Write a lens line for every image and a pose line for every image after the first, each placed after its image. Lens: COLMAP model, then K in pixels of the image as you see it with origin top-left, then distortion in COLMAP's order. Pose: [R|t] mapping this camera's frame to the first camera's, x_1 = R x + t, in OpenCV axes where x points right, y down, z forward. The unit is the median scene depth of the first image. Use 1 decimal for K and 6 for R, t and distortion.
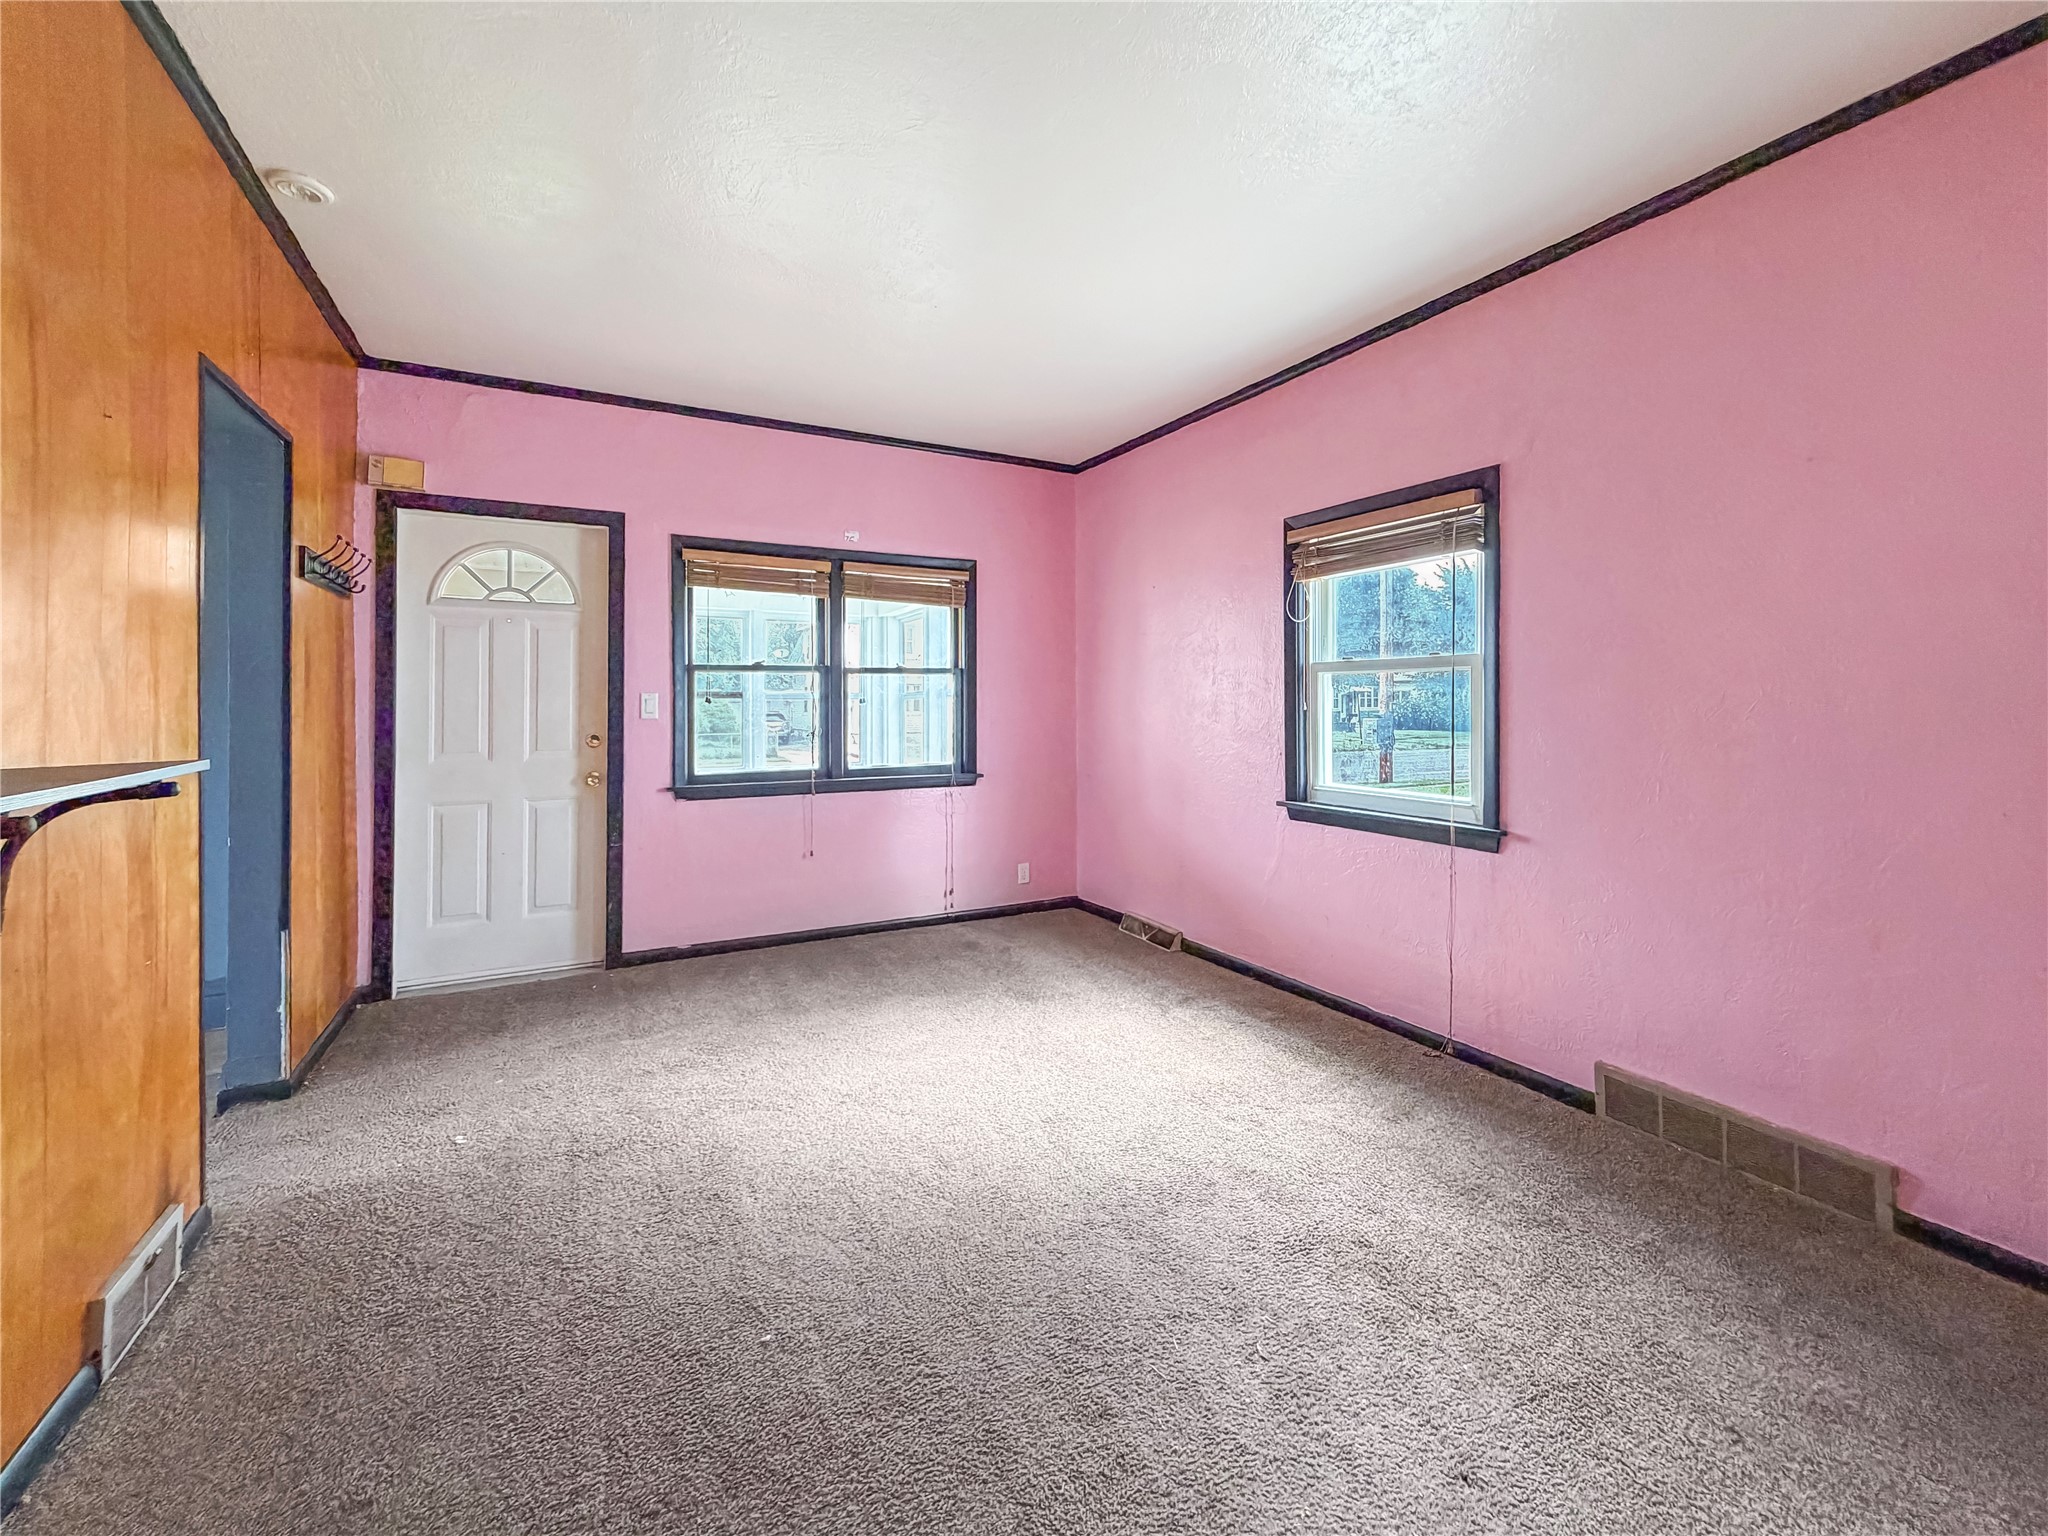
lens RADIAL K [[840.1, 0, 1014.6], [0, 840.1, 697.4], [0, 0, 1]] dist [-0.001231, 0.004288]
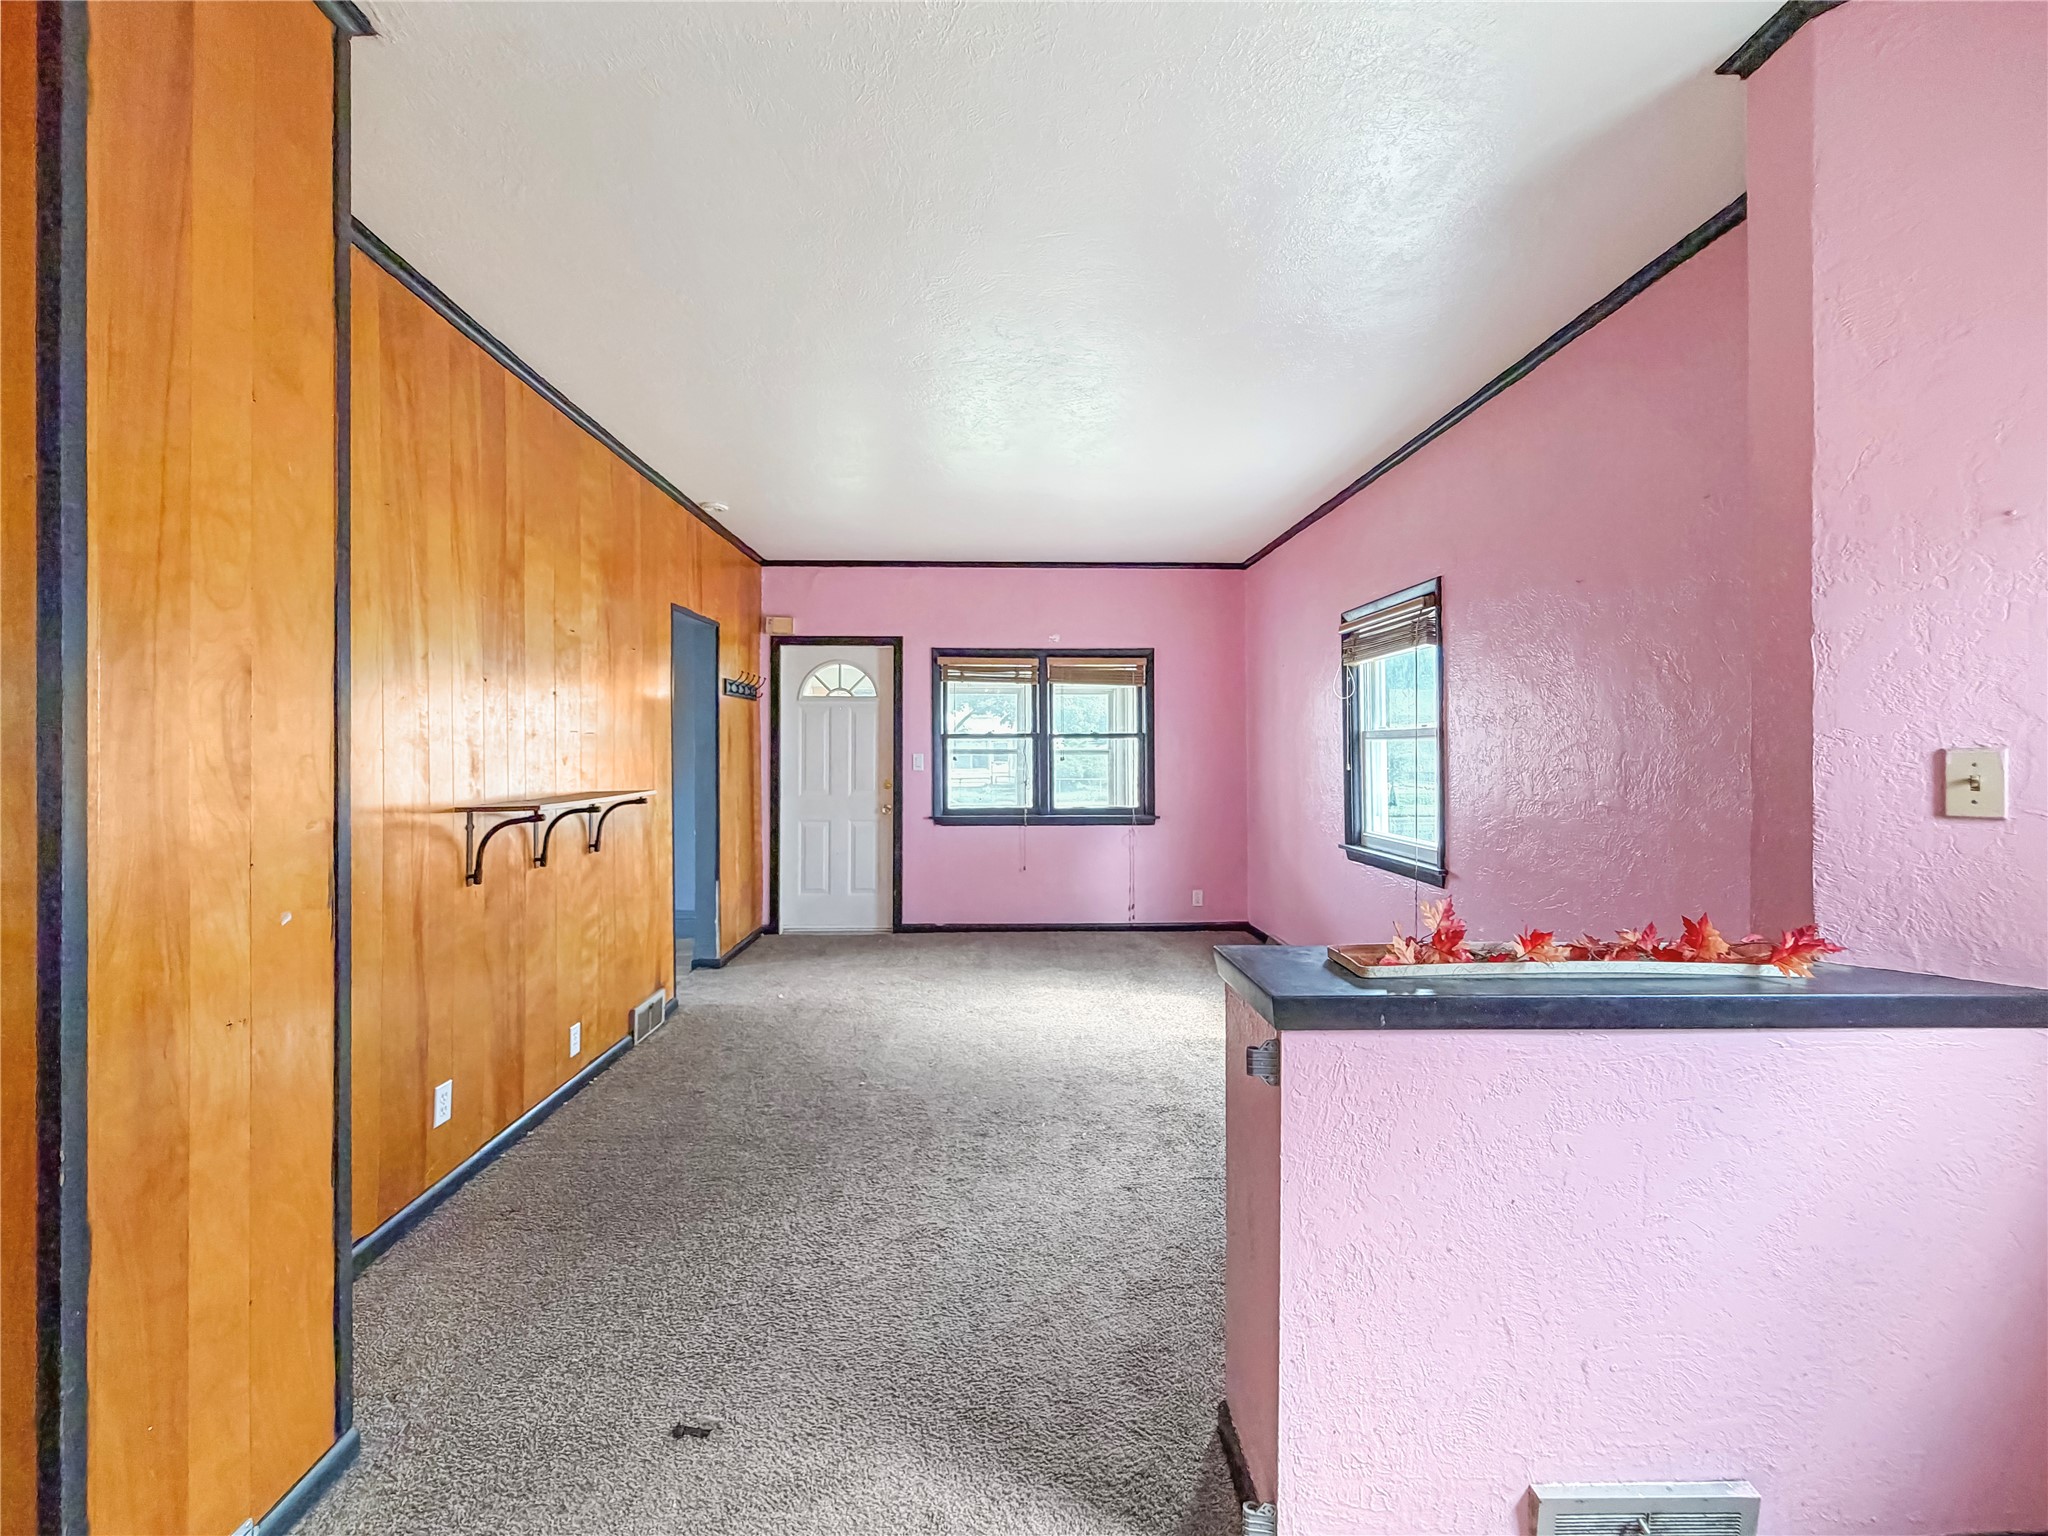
lens RADIAL K [[829.4, 0, 1018.1], [0, 829.4, 741.7], [0, 0, 1]] dist [-0.000511, -0.000042]
pose [[0.897299, -0.004682, -0.441399, 0.396814], [0.002261, 0.999979, -0.006010, -0.017742], [0.441418, 0.004395, 0.897291, -0.267090]]
